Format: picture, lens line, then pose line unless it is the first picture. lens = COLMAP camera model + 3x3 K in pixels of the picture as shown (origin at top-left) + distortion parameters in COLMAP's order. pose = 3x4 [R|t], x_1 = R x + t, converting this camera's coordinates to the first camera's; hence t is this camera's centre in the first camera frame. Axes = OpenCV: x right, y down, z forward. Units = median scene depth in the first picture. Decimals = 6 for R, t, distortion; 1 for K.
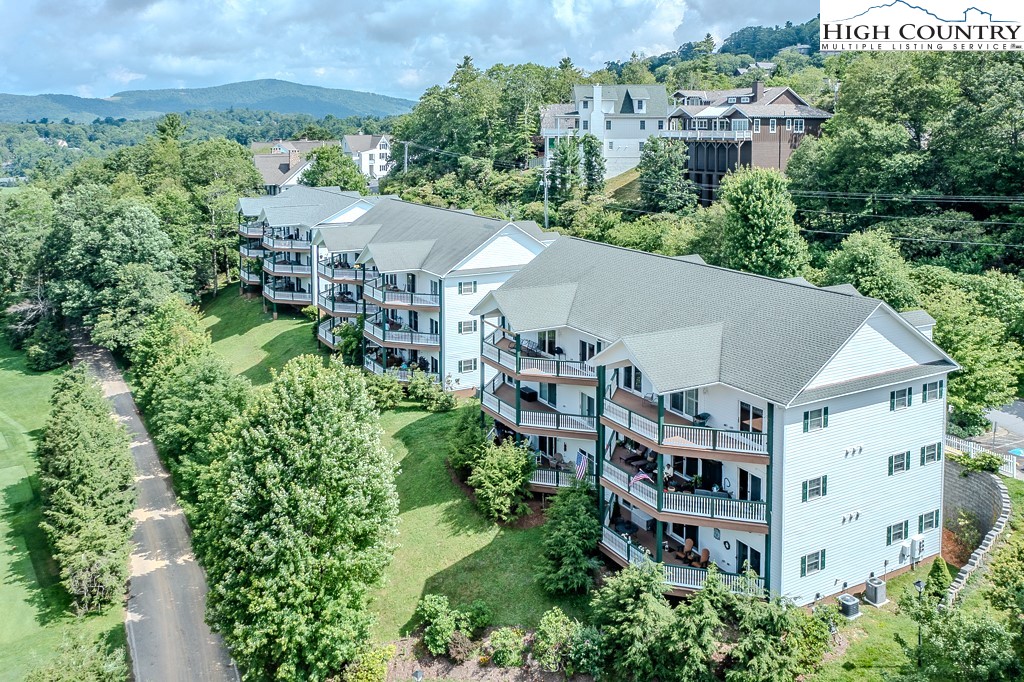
lens RADIAL K [[864.2, 0, 512.0], [0, 864.2, 341.0], [0, 0, 1]] dist [-0.003656, 0.000114]
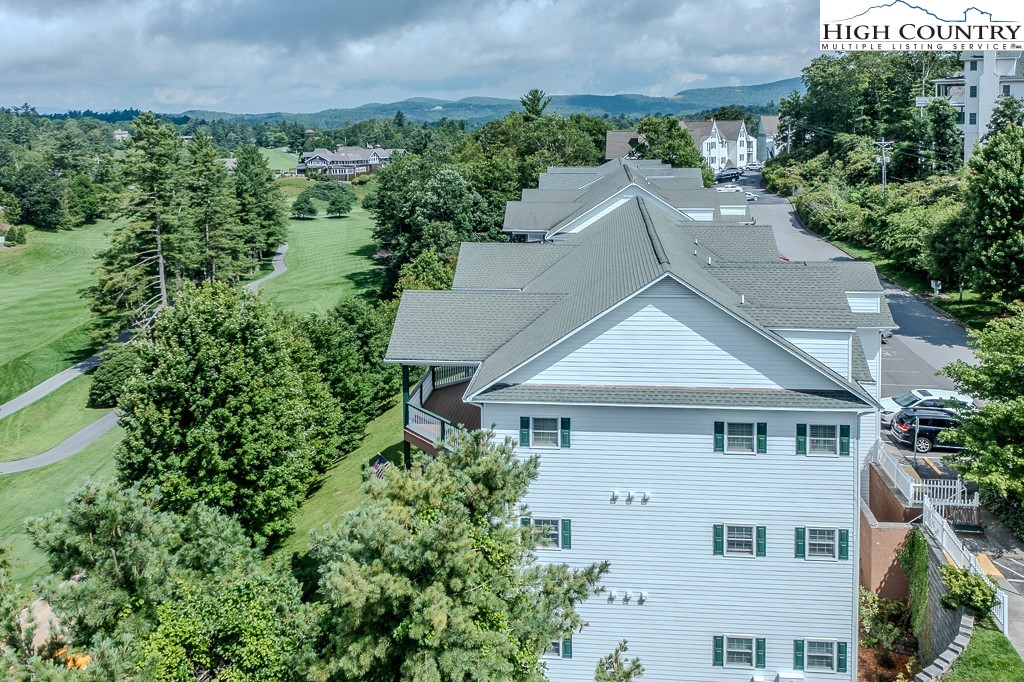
lens RADIAL K [[859.1, 0, 512.9], [0, 859.1, 294.3], [0, 0, 1]] dist [-0.003975, 0.001040]
pose [[0.812853, 0.108469, -0.572280, 0.639208], [-0.135413, 0.990779, -0.004546, -0.010374], [0.566510, 0.081189, 0.820046, 0.372598]]
